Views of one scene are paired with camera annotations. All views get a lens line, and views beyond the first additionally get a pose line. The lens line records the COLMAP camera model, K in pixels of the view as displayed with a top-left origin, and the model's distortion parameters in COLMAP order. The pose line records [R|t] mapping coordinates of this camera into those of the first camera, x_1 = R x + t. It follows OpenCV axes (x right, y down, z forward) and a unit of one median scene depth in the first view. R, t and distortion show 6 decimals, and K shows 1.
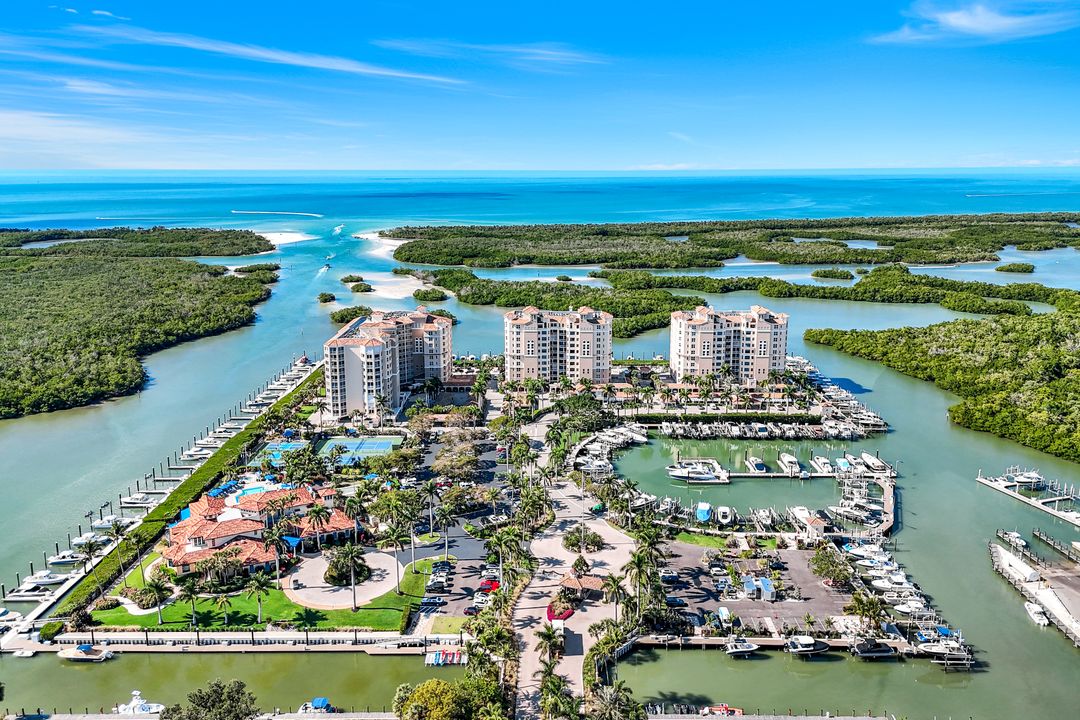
lens RADIAL K [[807.1, 0, 535.9], [0, 807.1, 268.7], [0, 0, 1]] dist [0.062114, -0.037083]
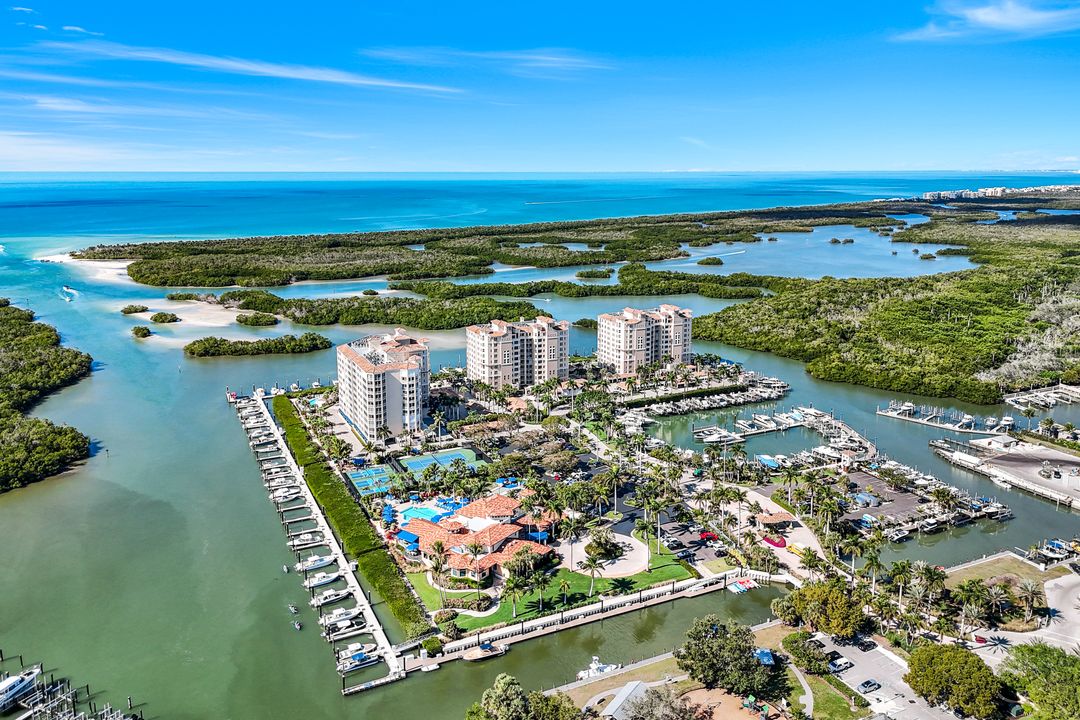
lens RADIAL K [[807.1, 0, 535.9], [0, 807.1, 268.7], [0, 0, 1]] dist [0.062114, -0.037083]
pose [[0.894542, -0.052278, 0.443917, -0.522199], [0.054264, 0.998493, 0.008240, -0.035196], [-0.443678, 0.016718, 0.896030, -0.023477]]
